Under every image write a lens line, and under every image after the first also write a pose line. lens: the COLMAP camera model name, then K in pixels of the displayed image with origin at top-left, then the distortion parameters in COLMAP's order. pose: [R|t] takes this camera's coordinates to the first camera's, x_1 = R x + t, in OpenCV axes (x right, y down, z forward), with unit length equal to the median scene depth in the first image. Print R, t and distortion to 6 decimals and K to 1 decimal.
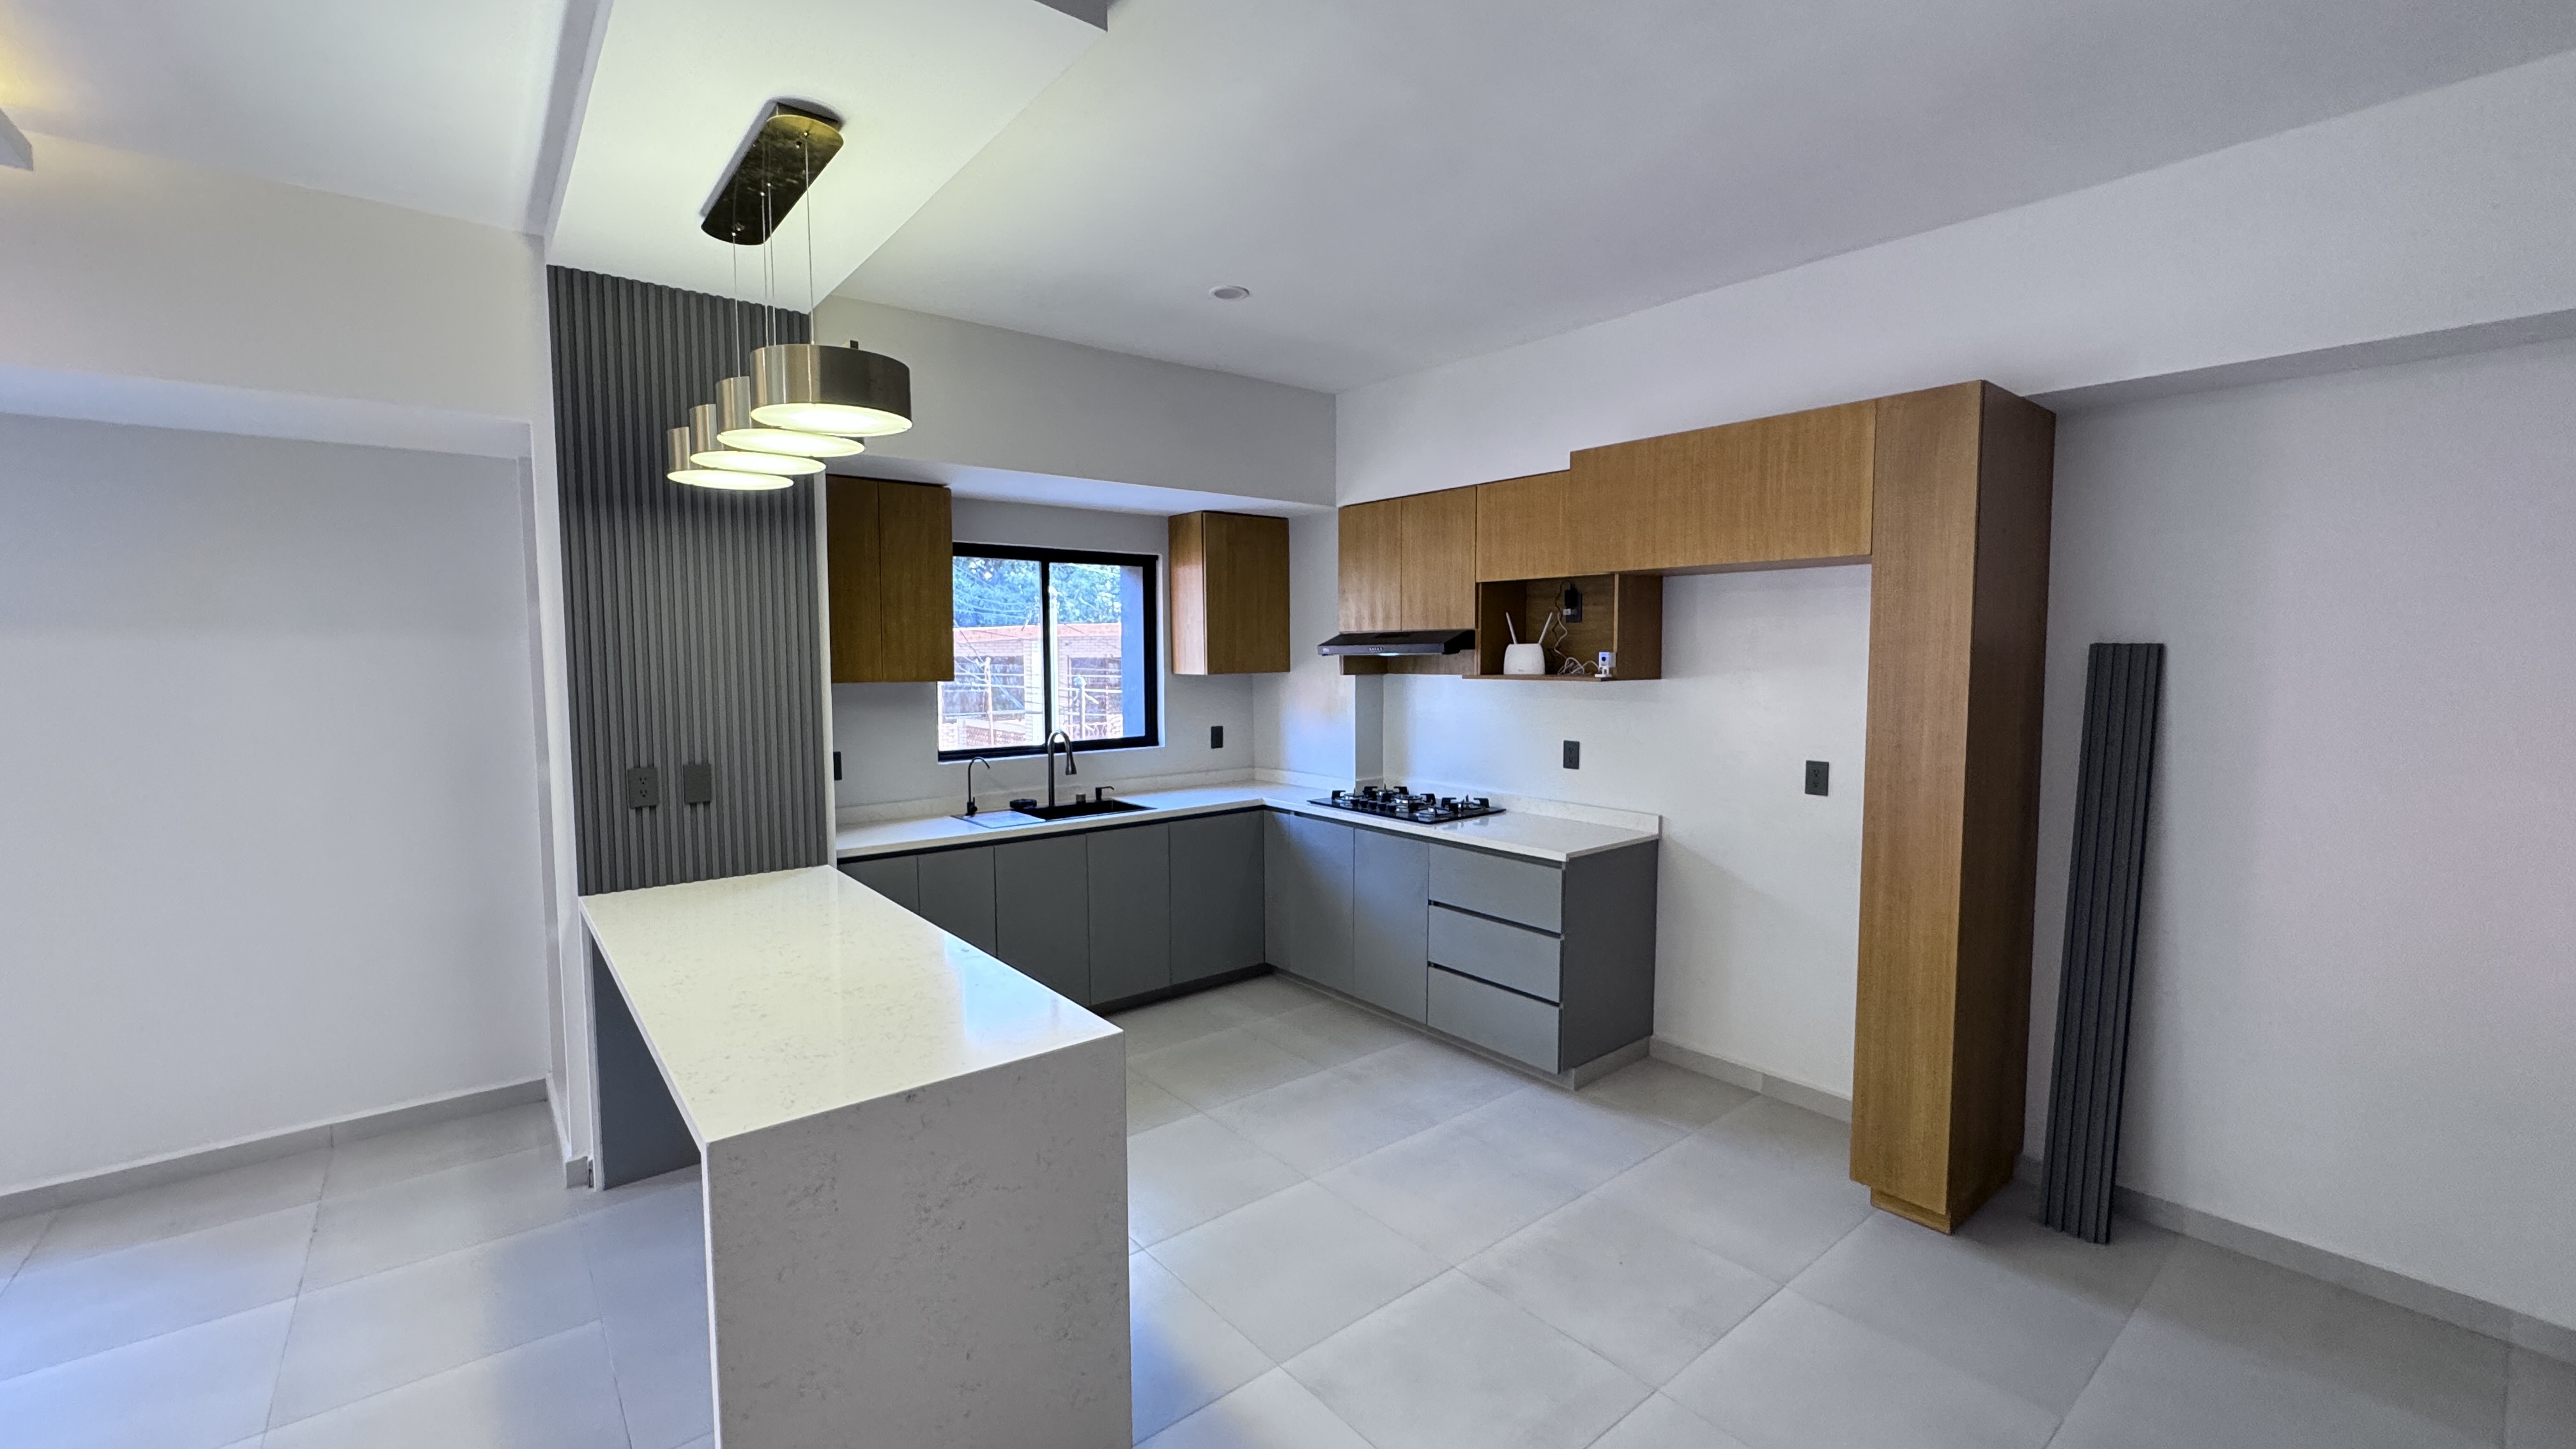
lens RADIAL K [[1031.0, 0, 1283.5], [0, 1031.0, 717.9], [0, 0, 1]] dist [-0.004008, 0.000767]
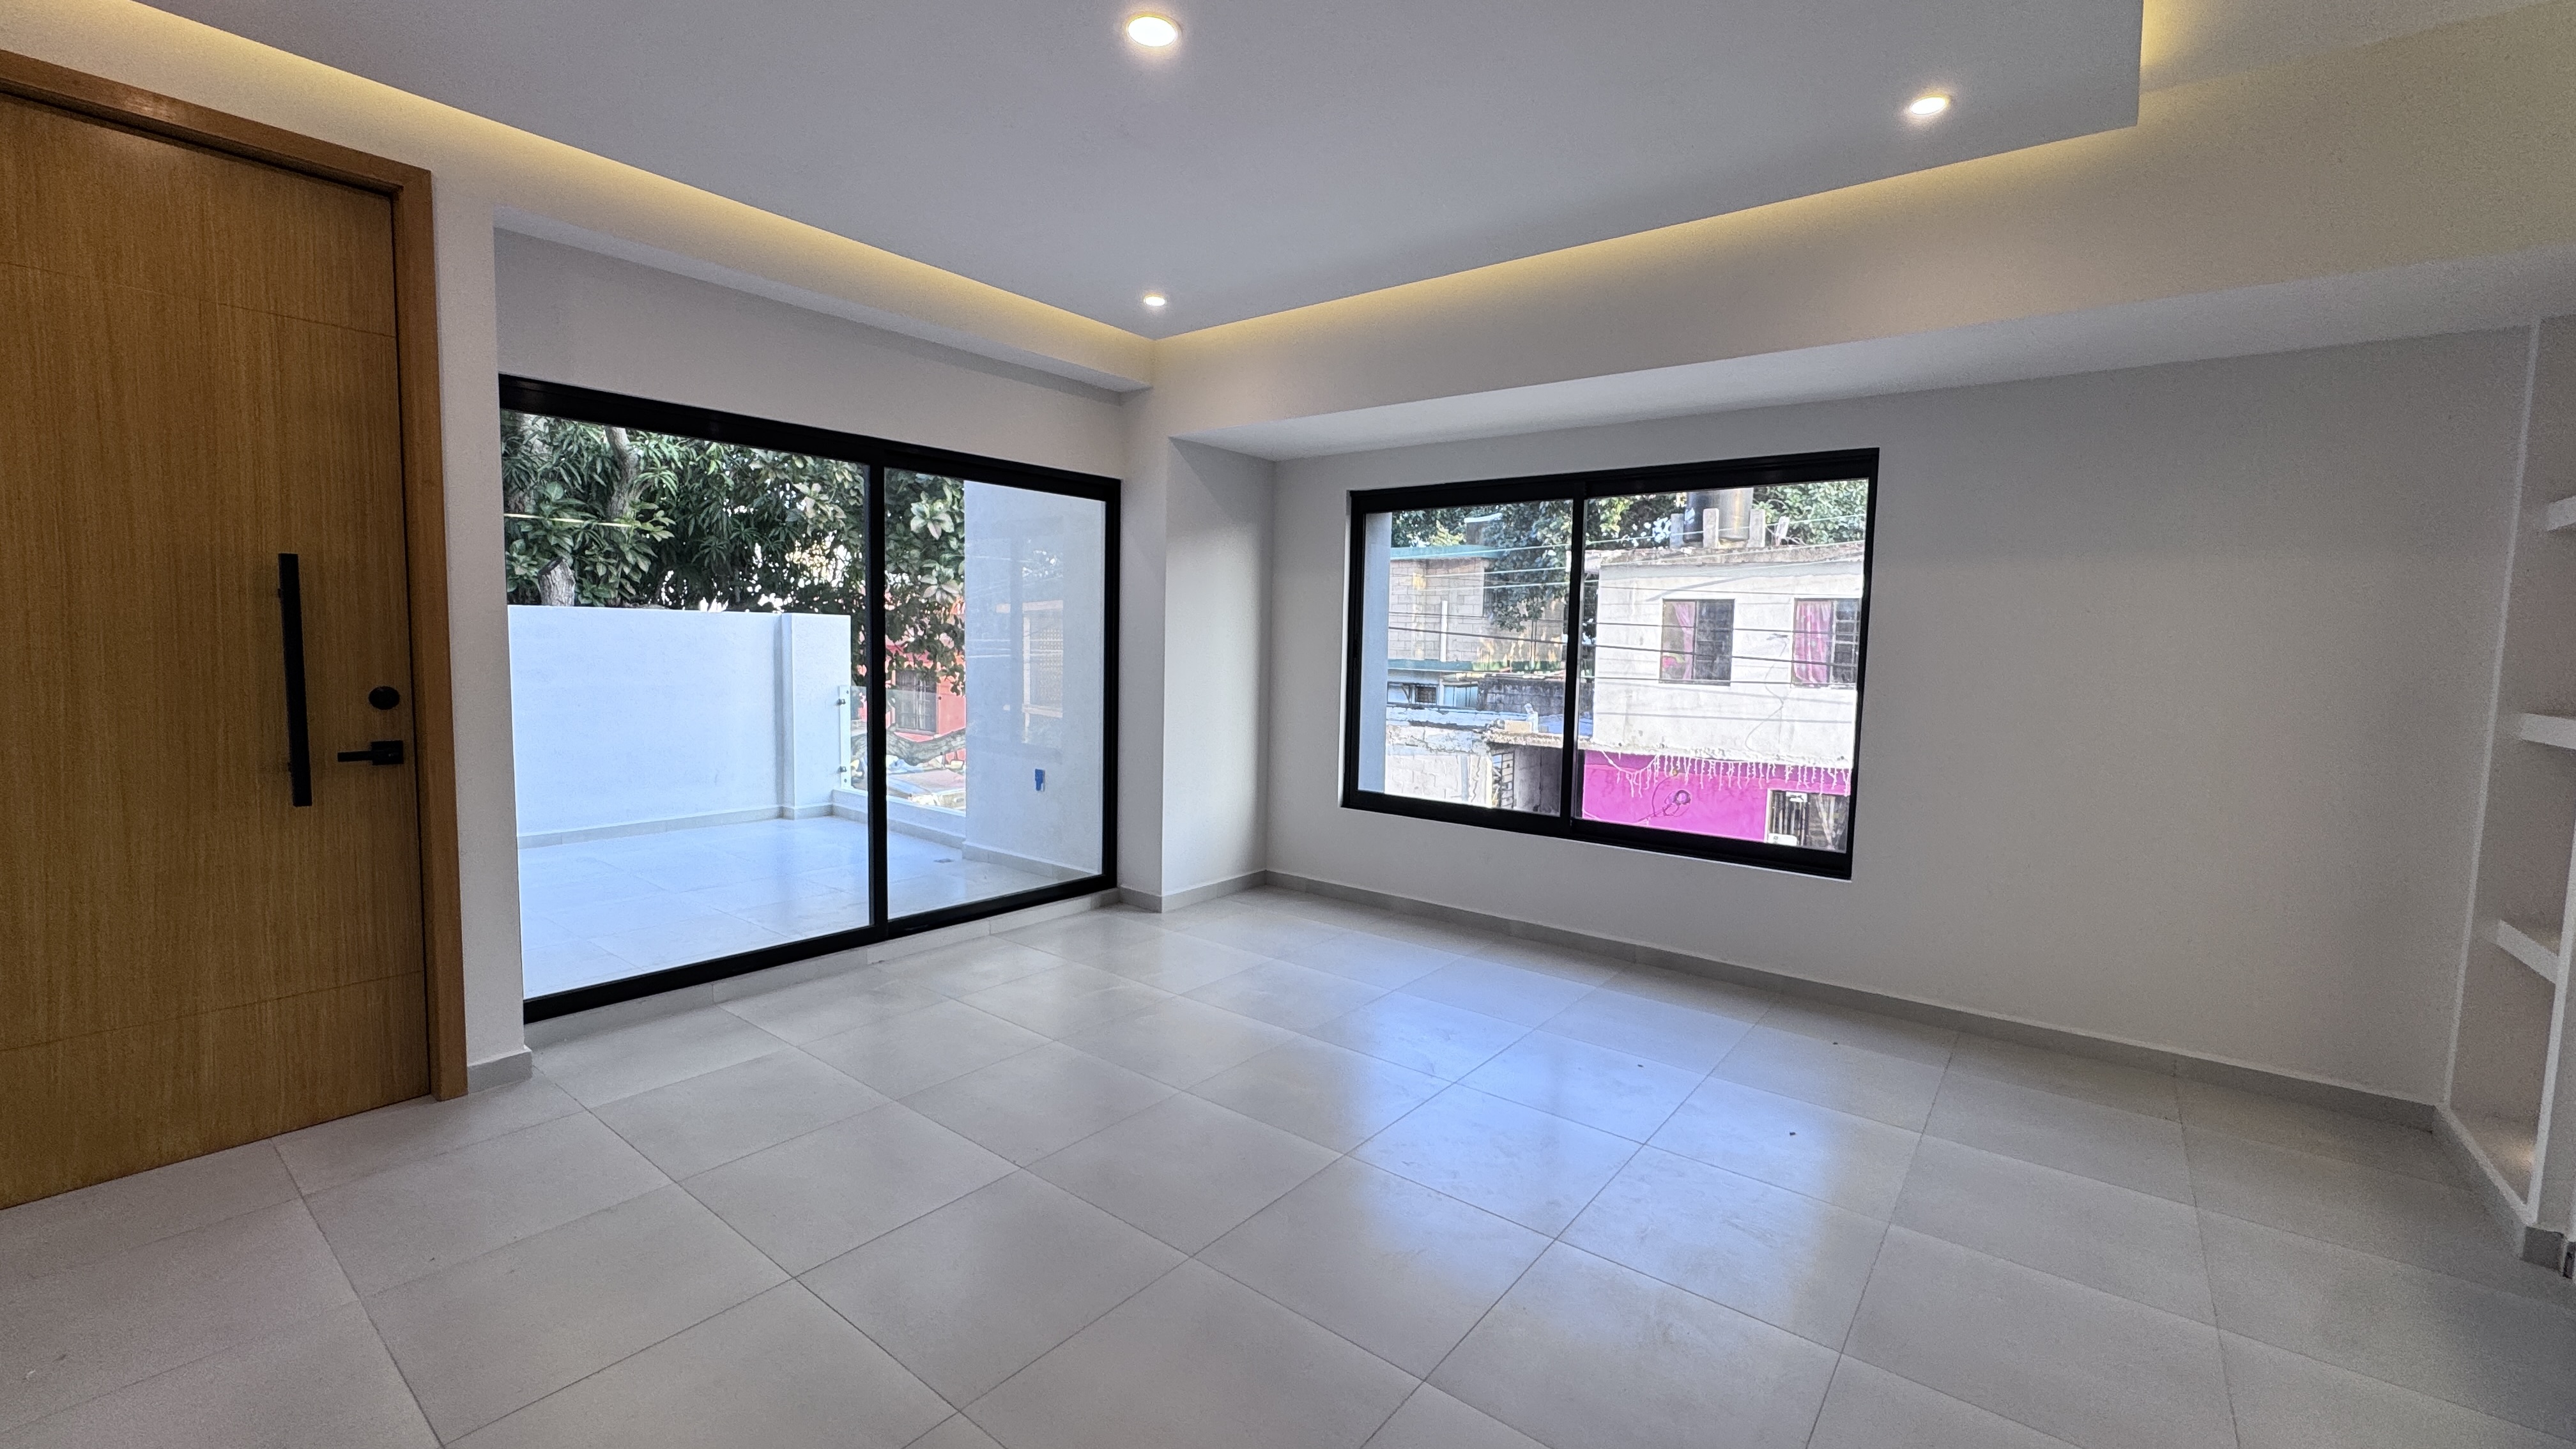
lens RADIAL K [[1031.0, 0, 1285.1], [0, 1031.0, 723.6], [0, 0, 1]] dist [-0.004008, 0.000767]
pose [[0.221097, 0.091272, -0.970971, -0.146576], [-0.087659, 0.993441, 0.073423, 0.065287], [0.971304, 0.068880, 0.227648, -0.065476]]
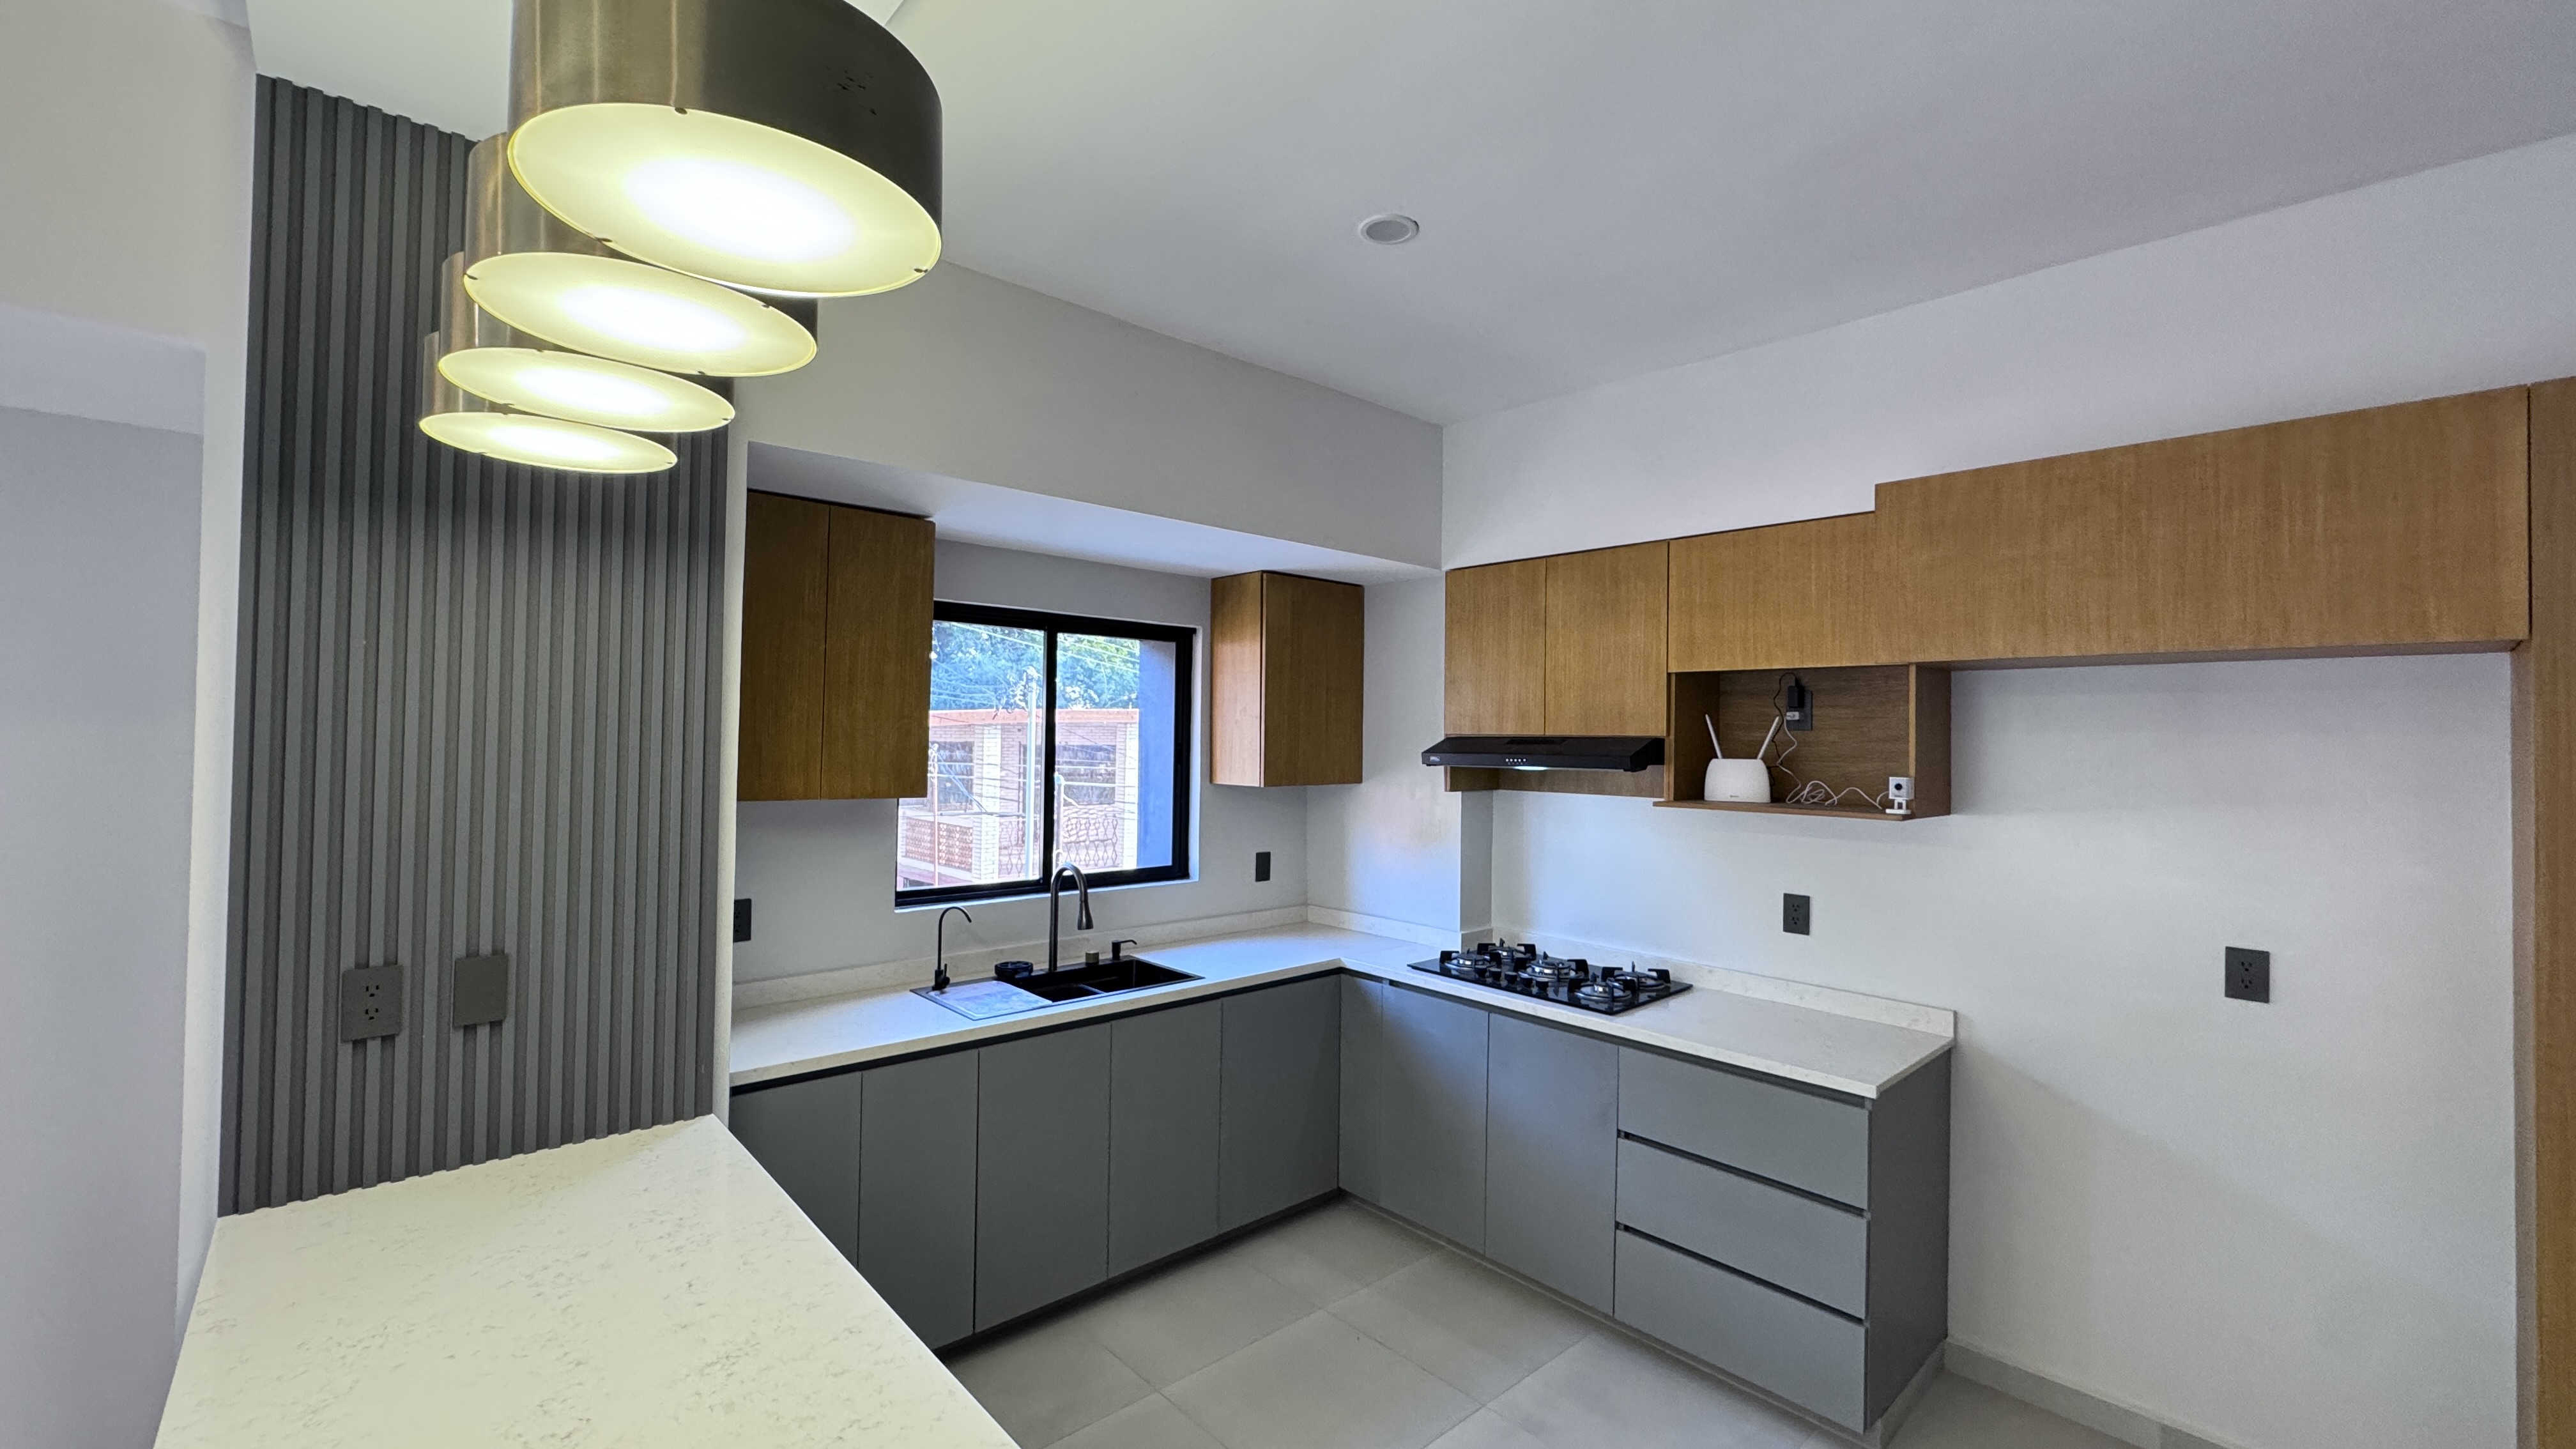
lens RADIAL K [[1031.0, 0, 1285.0], [0, 1031.0, 719.4], [0, 0, 1]] dist [-0.004008, 0.000767]
pose [[0.998177, 0.020868, 0.056640, -0.123093], [-0.016054, 0.996323, -0.084155, -0.034118], [-0.058188, 0.083092, 0.994842, 0.303604]]
